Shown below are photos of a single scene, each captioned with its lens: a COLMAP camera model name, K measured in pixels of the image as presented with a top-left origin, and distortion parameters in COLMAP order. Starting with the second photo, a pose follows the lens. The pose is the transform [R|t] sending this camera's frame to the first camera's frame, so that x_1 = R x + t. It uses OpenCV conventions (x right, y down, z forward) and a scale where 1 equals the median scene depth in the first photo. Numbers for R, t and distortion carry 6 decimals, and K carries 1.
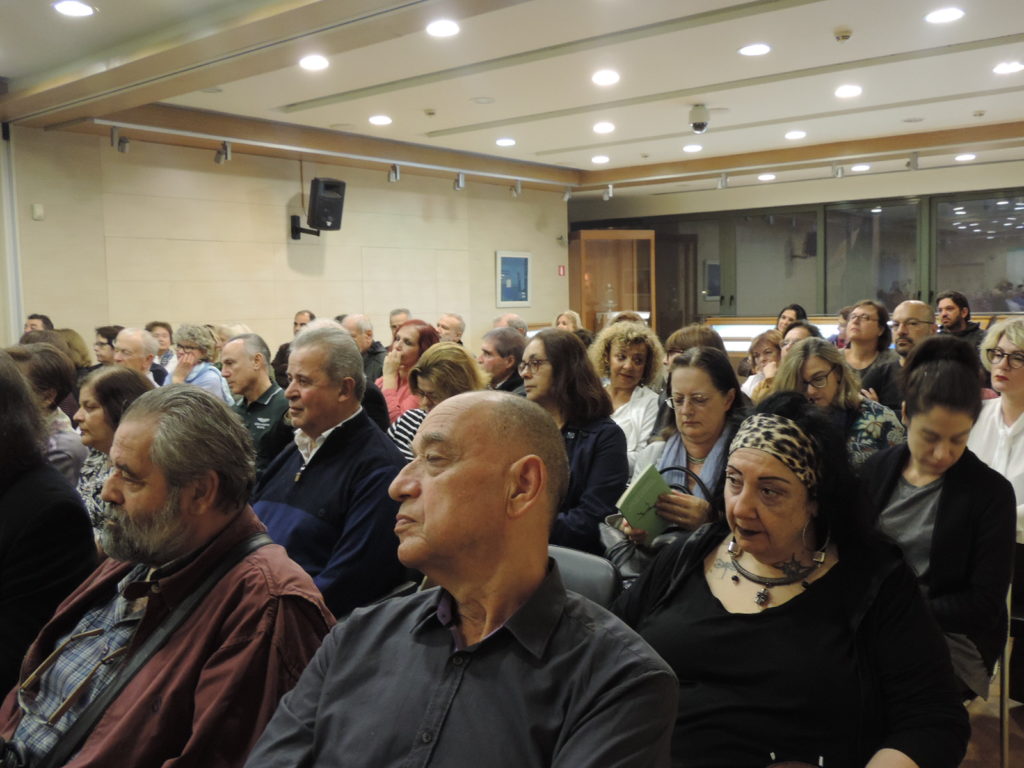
lens RADIAL K [[963.8, 0, 515.9], [0, 963.8, 378.7], [0, 0, 1]] dist [-0.033516, 0.000000]
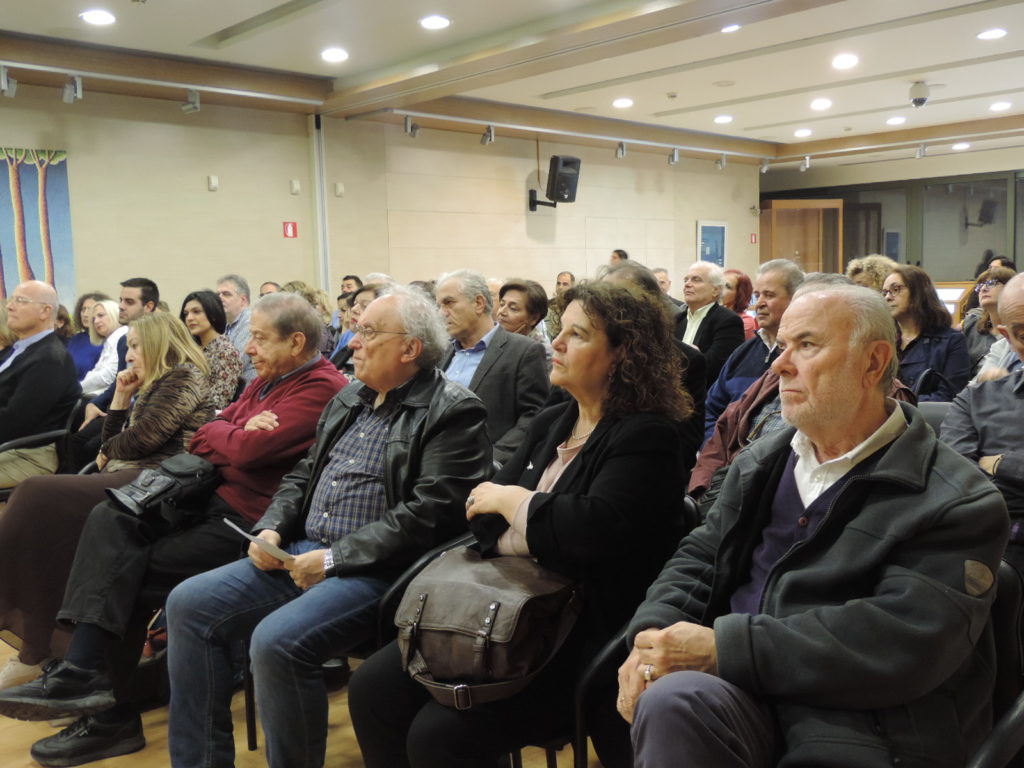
lens RADIAL K [[963.8, 0, 510.1], [0, 963.8, 385.8], [0, 0, 1]] dist [-0.033516, 0.000000]
pose [[0.990606, 0.008494, -0.136479, -0.099670], [-0.004096, 0.999464, 0.032468, 0.023257], [0.136682, -0.031604, 0.990111, -0.127692]]
